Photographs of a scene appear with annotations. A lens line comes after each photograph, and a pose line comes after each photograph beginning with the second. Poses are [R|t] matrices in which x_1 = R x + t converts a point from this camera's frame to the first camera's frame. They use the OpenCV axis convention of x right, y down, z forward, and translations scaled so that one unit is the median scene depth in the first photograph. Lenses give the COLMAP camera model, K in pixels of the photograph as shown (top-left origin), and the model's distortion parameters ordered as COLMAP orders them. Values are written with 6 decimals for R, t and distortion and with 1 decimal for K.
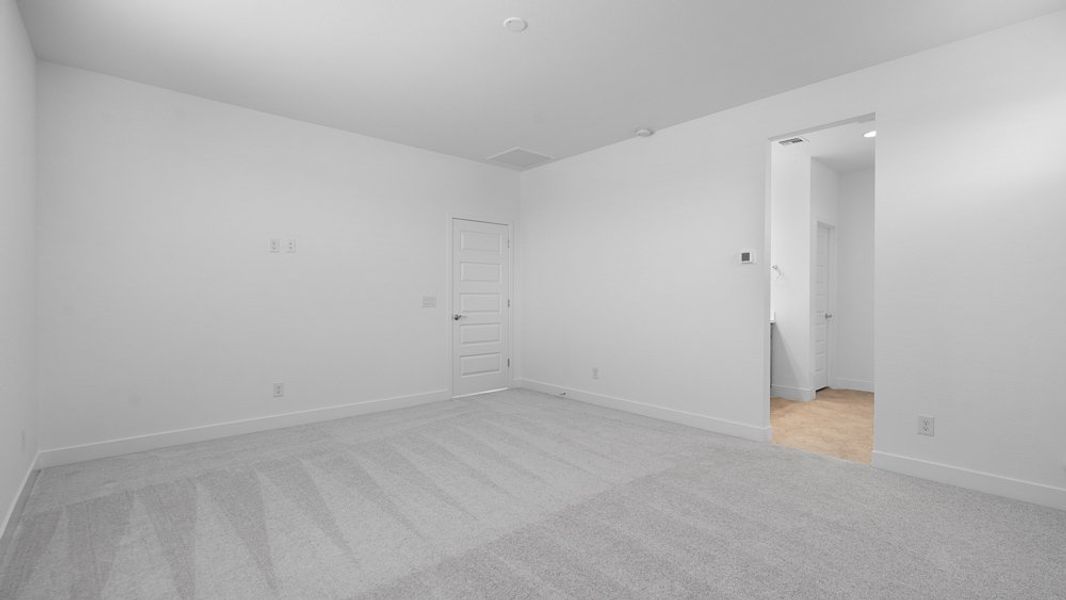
lens RADIAL K [[482.0, 0, 531.8], [0, 482.0, 284.9], [0, 0, 1]] dist [0.000298, 0.000048]
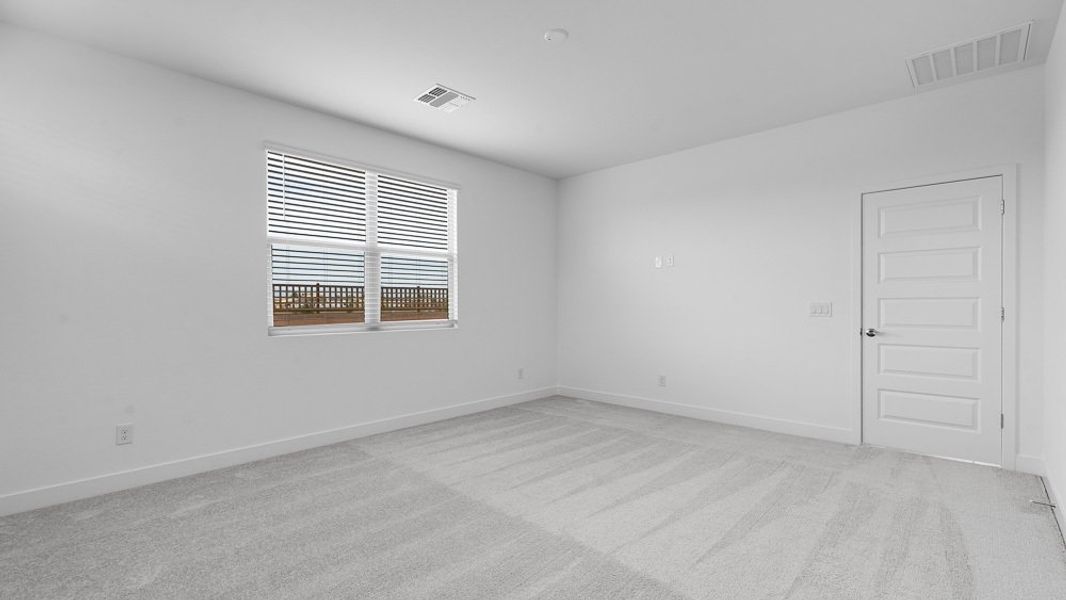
lens RADIAL K [[468.6, 0, 533.0], [0, 468.6, 300.0], [0, 0, 1]] dist [-0.001421, -0.000131]
pose [[0.092163, -0.008366, -0.995709, 0.735062], [0.025054, 0.999668, -0.006080, 0.016028], [0.995429, -0.024387, 0.092341, 0.675083]]
